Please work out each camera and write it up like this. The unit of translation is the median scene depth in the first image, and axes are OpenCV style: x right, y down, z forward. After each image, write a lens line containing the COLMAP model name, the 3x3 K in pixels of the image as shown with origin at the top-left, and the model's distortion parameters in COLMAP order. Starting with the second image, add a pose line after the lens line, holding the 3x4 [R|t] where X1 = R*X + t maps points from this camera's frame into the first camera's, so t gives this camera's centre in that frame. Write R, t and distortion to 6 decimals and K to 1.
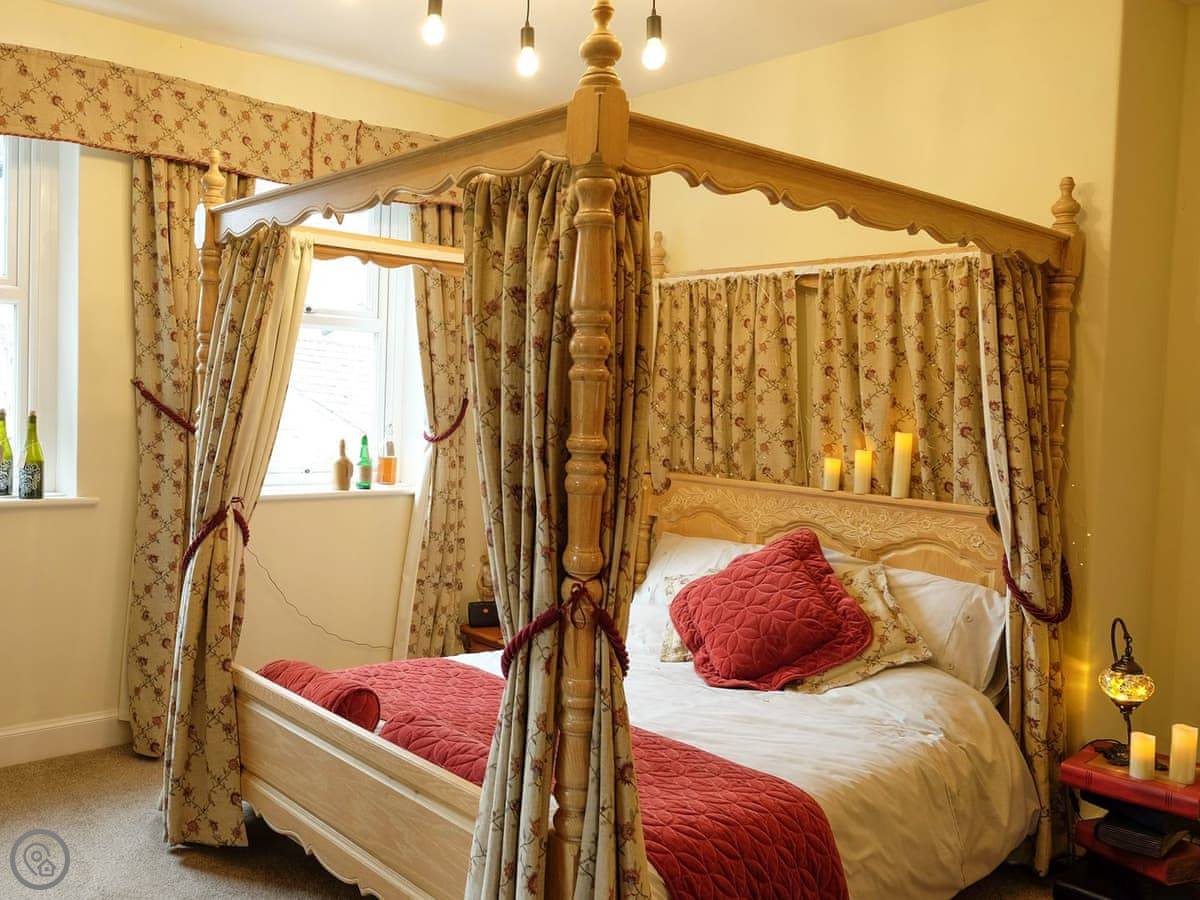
lens RADIAL K [[925.7, 0, 547.9], [0, 925.7, 431.8], [0, 0, 1]] dist [-0.004715, -0.003334]
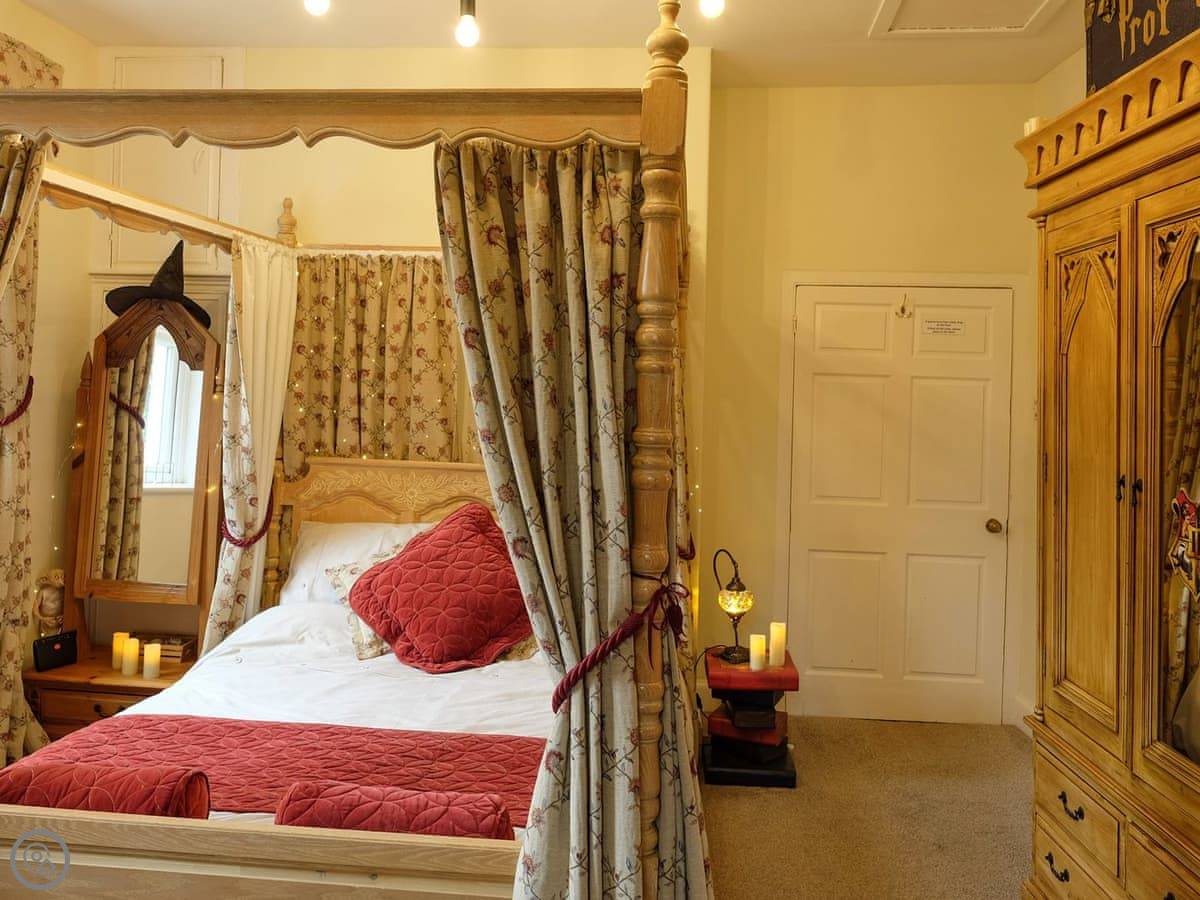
lens RADIAL K [[882.9, 0, 622.0], [0, 882.9, 372.9], [0, 0, 1]] dist [0.000888, -0.000223]
pose [[0.743241, 0.002007, 0.669021, -0.253346], [0.019221, 0.999519, -0.024351, -0.013966], [-0.668748, 0.030958, 0.742844, 0.136479]]
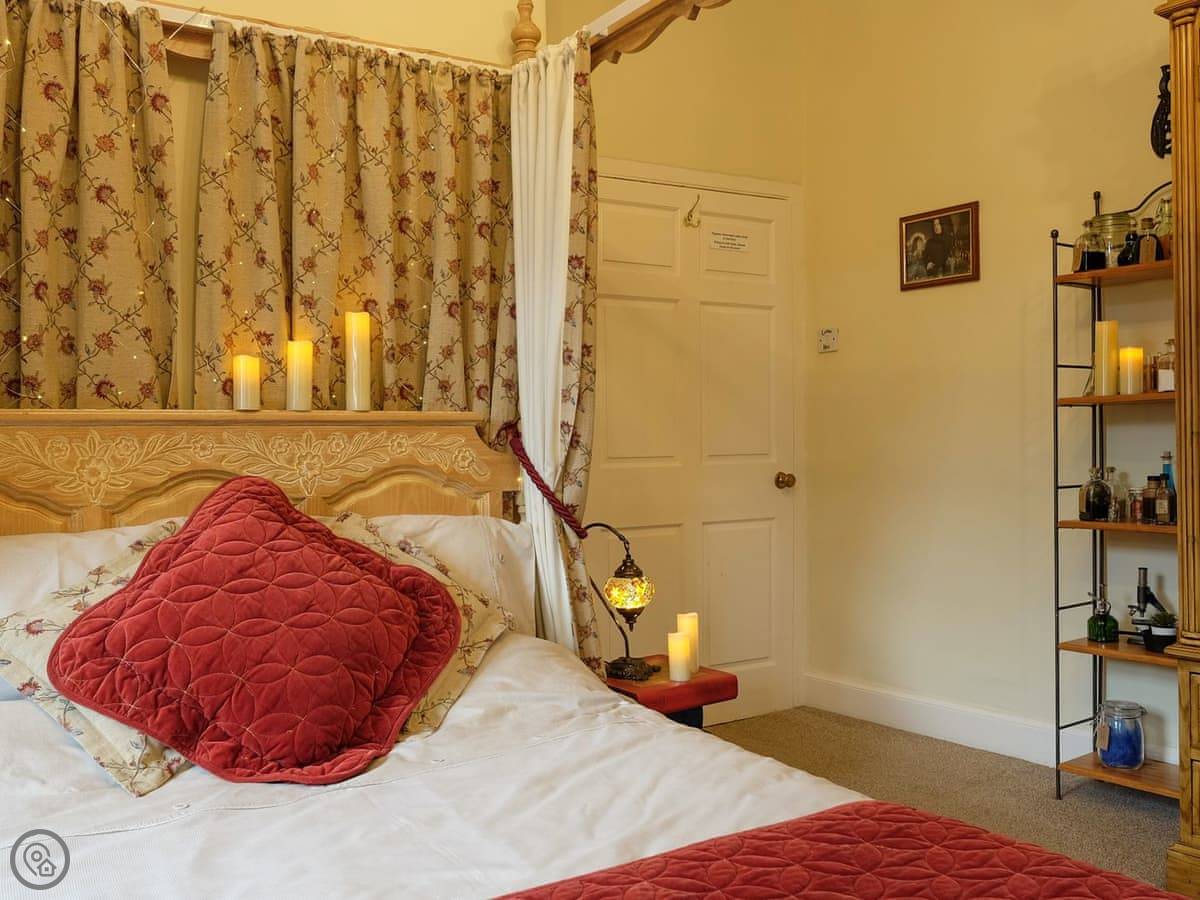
lens RADIAL K [[1004.1, 0, 600.0], [0, 1004.1, 450.0], [0, 0, 1]] dist [-0.008107, -0.004711]
pose [[0.262542, -0.070446, 0.962346, -0.244552], [0.054574, 0.996819, 0.058081, 0.061329], [-0.963376, 0.037271, 0.265552, 0.595959]]
